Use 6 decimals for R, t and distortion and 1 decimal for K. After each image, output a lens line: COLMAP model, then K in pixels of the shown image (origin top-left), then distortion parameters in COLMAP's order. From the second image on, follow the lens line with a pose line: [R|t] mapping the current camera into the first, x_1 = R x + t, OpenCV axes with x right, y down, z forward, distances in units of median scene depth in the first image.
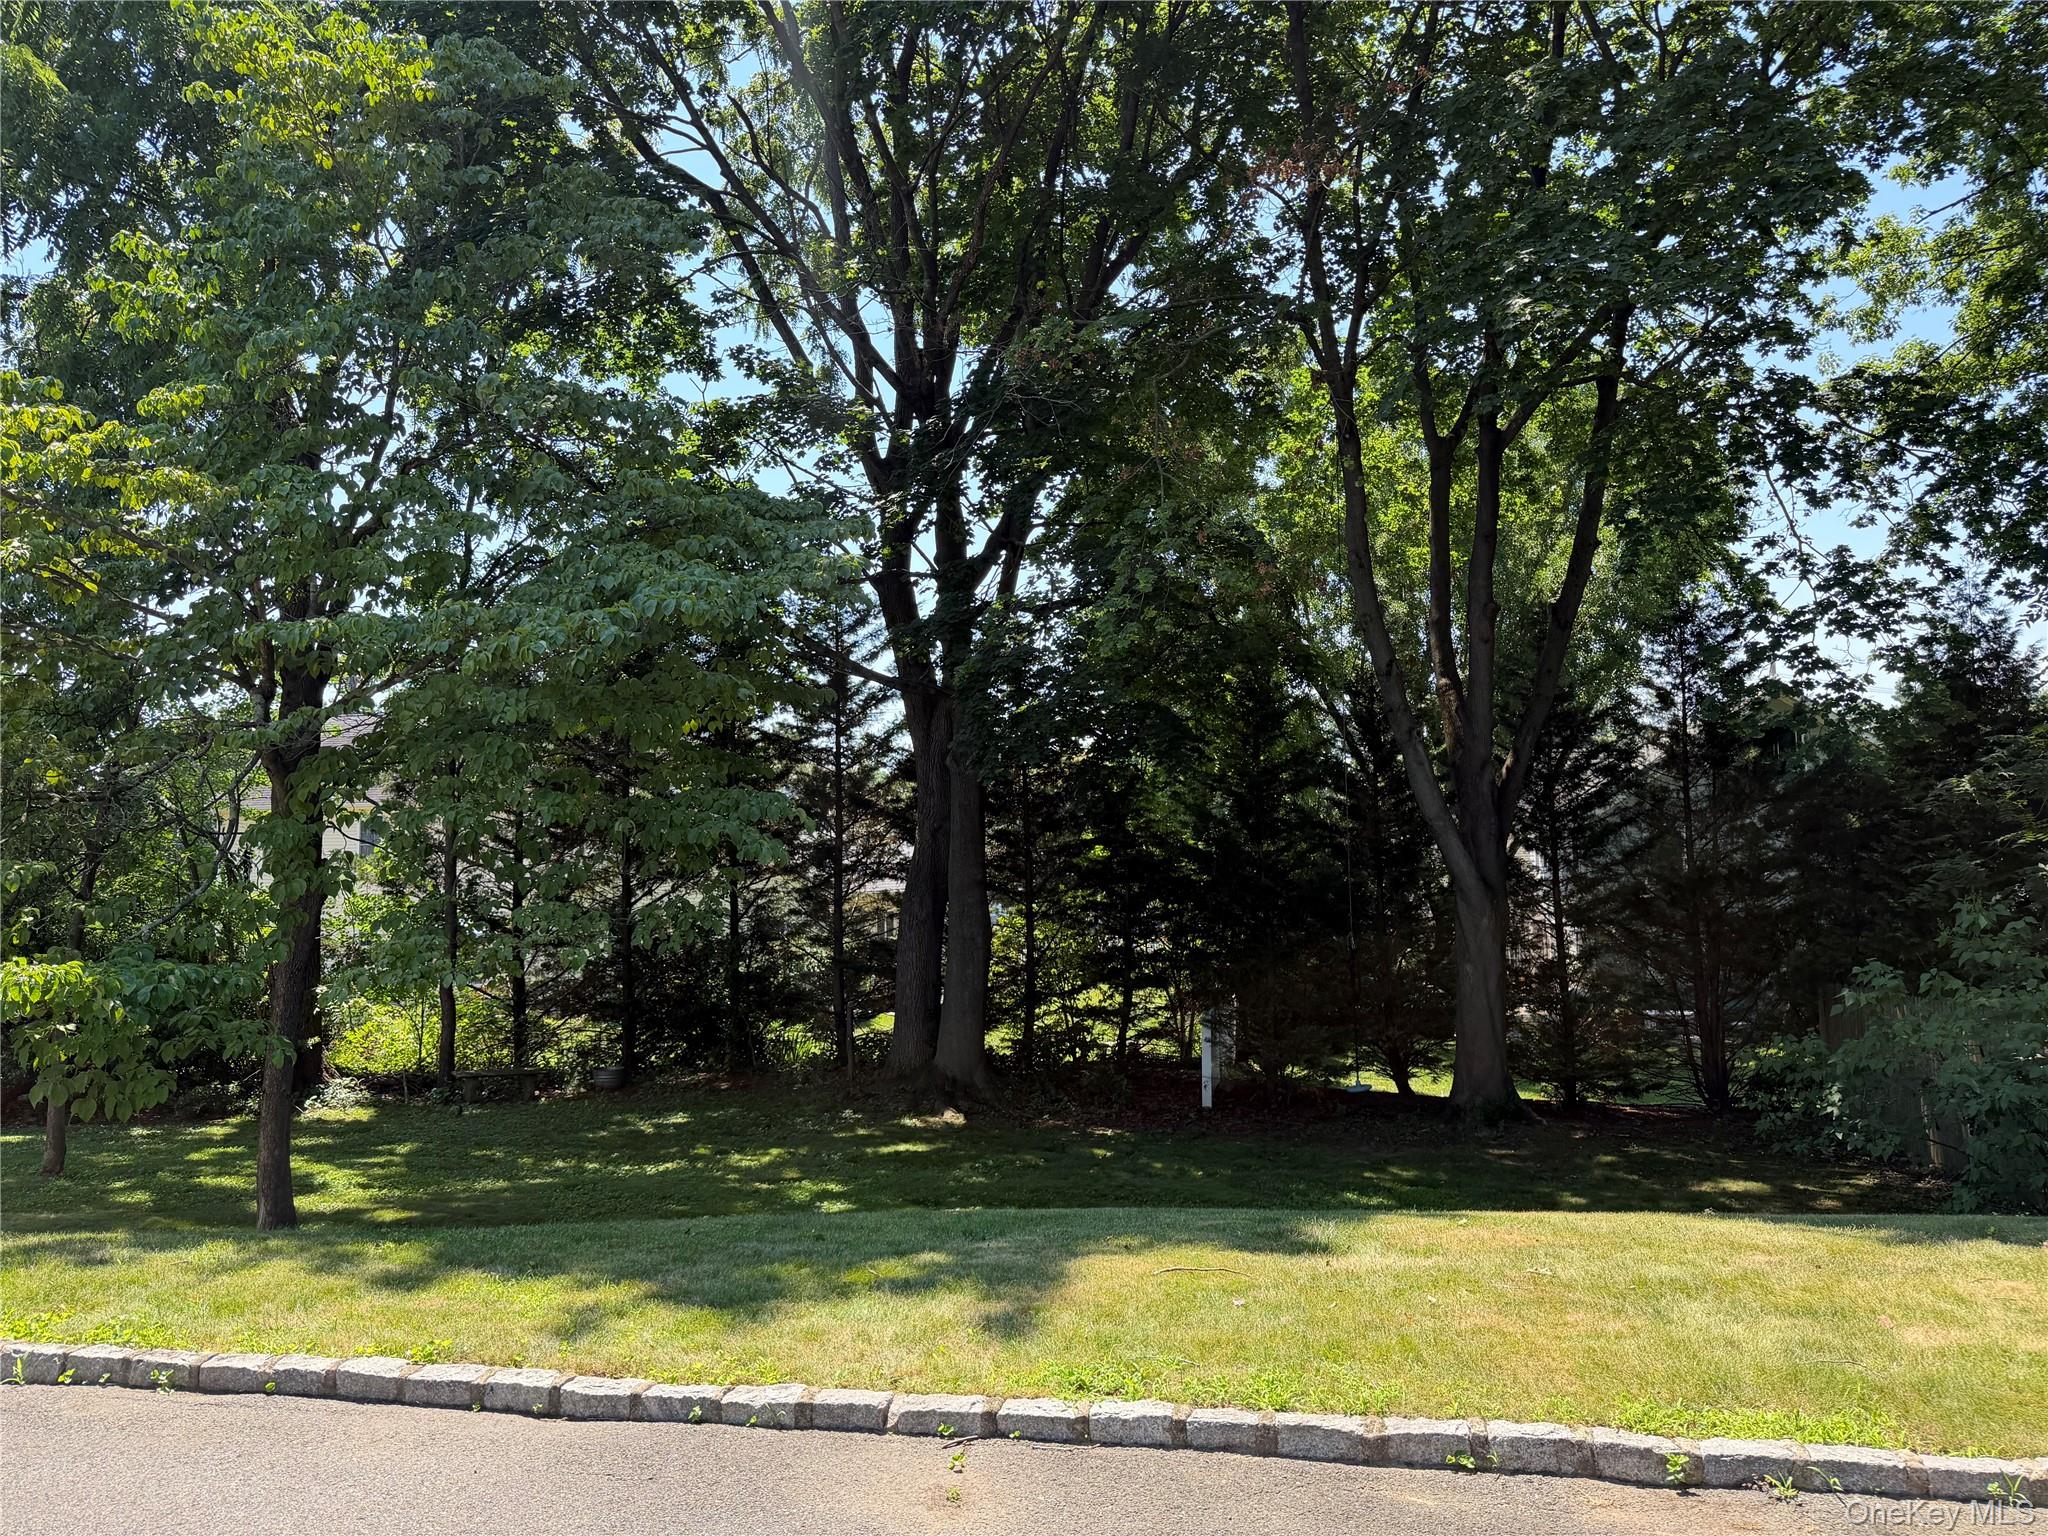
lens RADIAL K [[1453.7, 0, 1029.5], [0, 1453.7, 777.1], [0, 0, 1]] dist [0.187814, -0.205833]
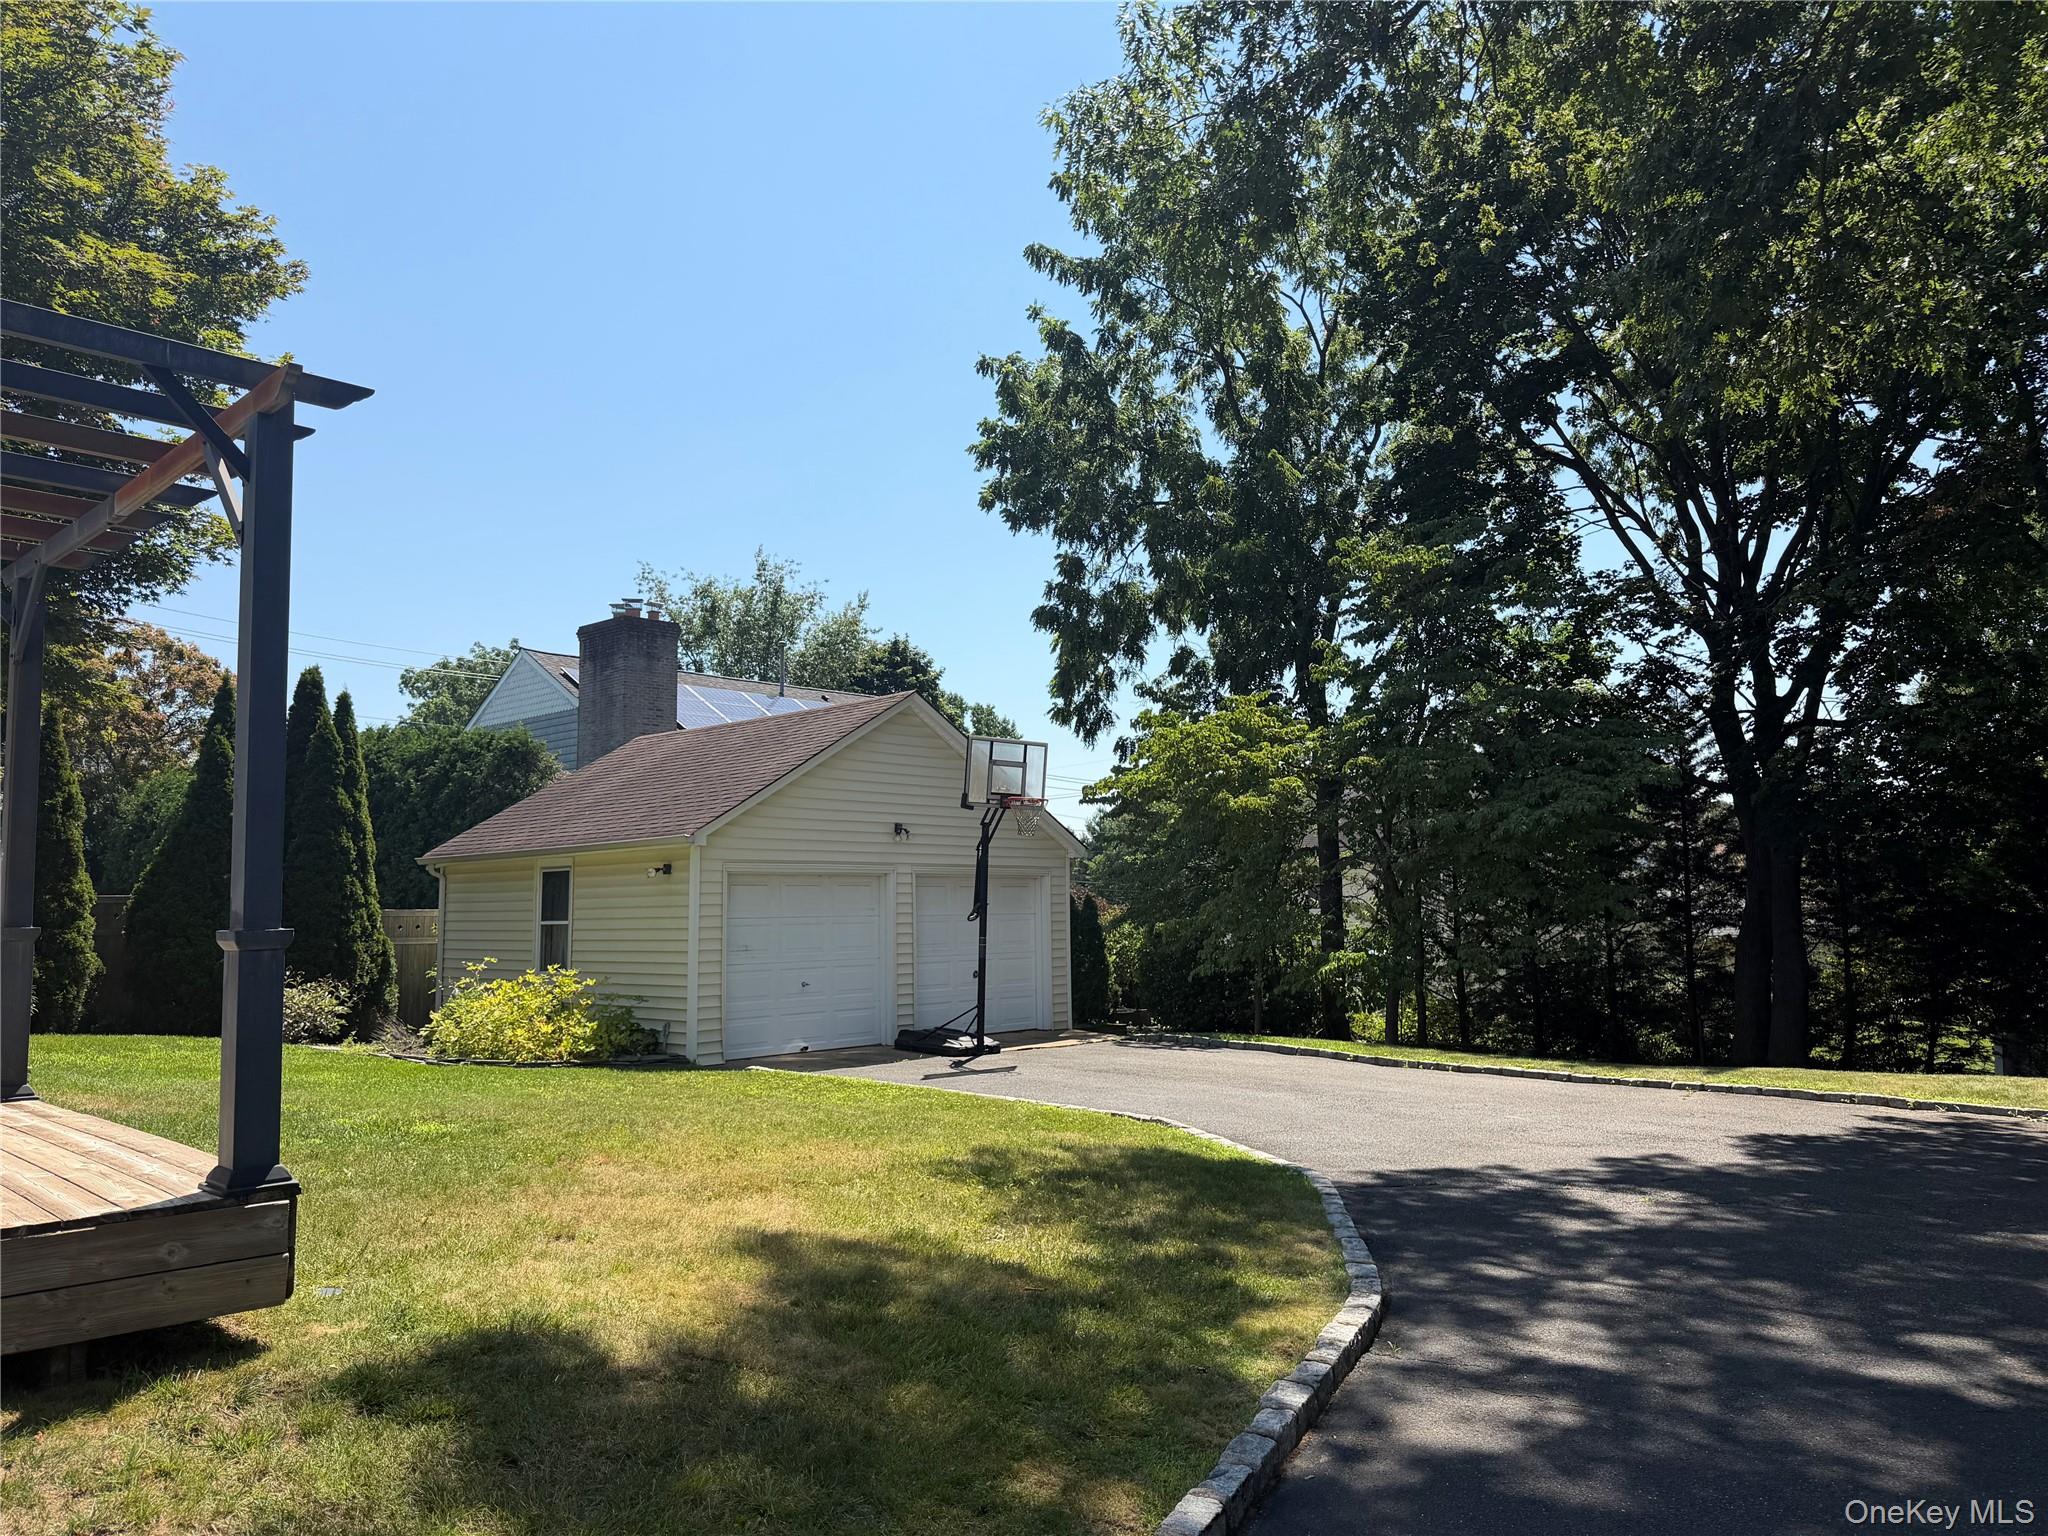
lens RADIAL K [[1476.3, 0, 1029.4], [0, 1476.3, 786.2], [0, 0, 1]] dist [0.042332, -0.003232]
pose [[0.844490, -0.038142, -0.534212, 0.097012], [0.028463, 0.999247, -0.026351, -0.041365], [0.534815, 0.007049, 0.844940, -0.507428]]
